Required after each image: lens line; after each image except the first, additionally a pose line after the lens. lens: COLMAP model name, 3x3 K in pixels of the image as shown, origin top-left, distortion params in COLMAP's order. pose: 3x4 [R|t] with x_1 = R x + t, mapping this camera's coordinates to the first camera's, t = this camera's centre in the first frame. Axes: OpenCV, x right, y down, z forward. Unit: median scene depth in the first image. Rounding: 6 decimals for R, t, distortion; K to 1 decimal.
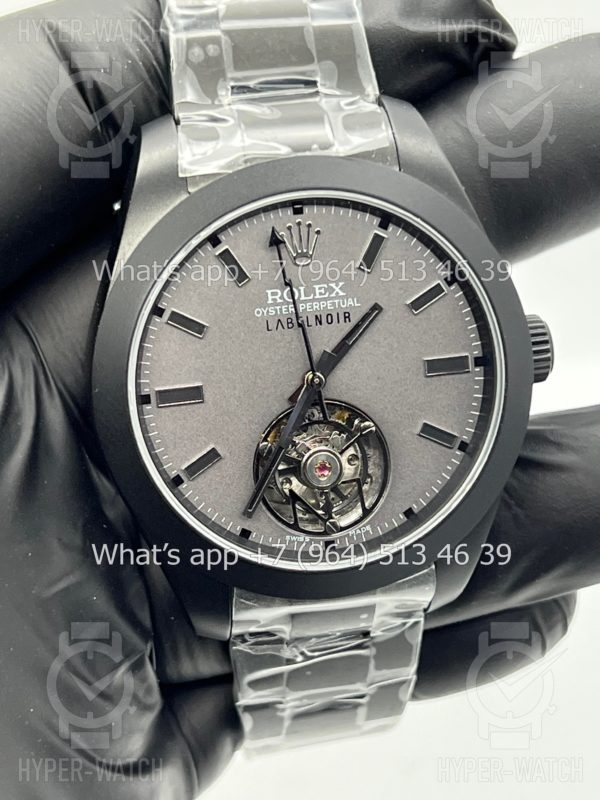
lens RADIAL K [[1881.5, 0, 300.0], [0, 1881.5, 400.0], [0, 0, 1]] dist [0.281426, -0.173882]
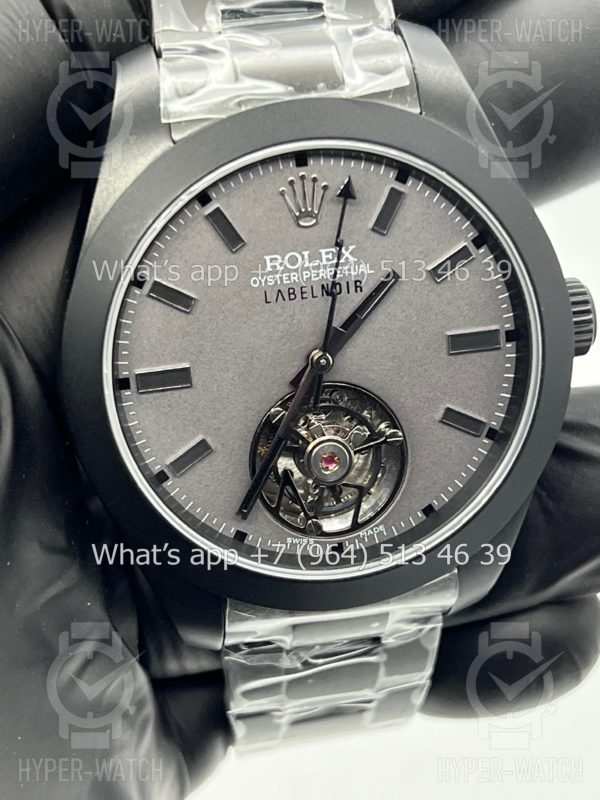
lens RADIAL K [[1881.5, 0, 300.0], [0, 1881.5, 400.0], [0, 0, 1]] dist [0.281426, -0.173882]
pose [[0.999879, -0.001635, 0.015498, -0.014893], [0.000502, 0.997341, 0.072875, -0.054571], [-0.015576, -0.072858, 0.997221, 0.140780]]
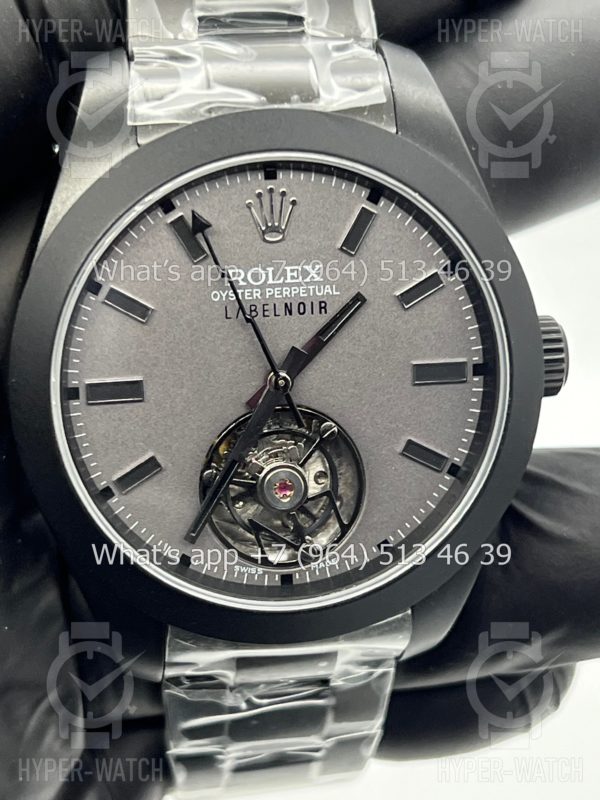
lens RADIAL K [[1881.5, 0, 300.0], [0, 1881.5, 400.0], [0, 0, 1]] dist [0.281426, -0.173882]
pose [[0.998324, 0.057440, 0.007034, 0.011352], [-0.057612, 0.997967, 0.027264, -0.025262], [-0.005453, -0.027623, 0.999604, 0.171555]]
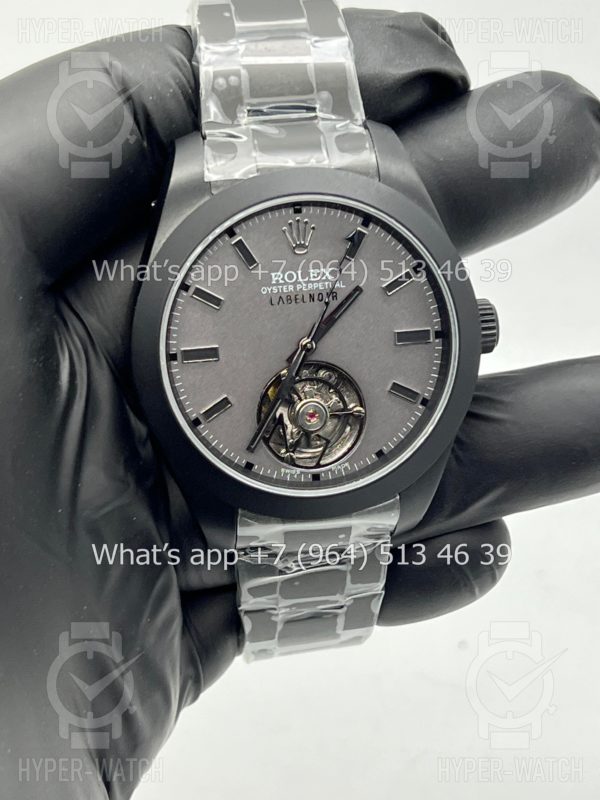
lens RADIAL K [[1881.5, 0, 300.0], [0, 1881.5, 400.0], [0, 0, 1]] dist [0.281426, -0.173882]
pose [[0.999623, 0.027122, -0.004334, 0.009197], [-0.027116, 0.999631, 0.001437, 0.024060], [0.004372, -0.001319, 0.999990, -0.257961]]
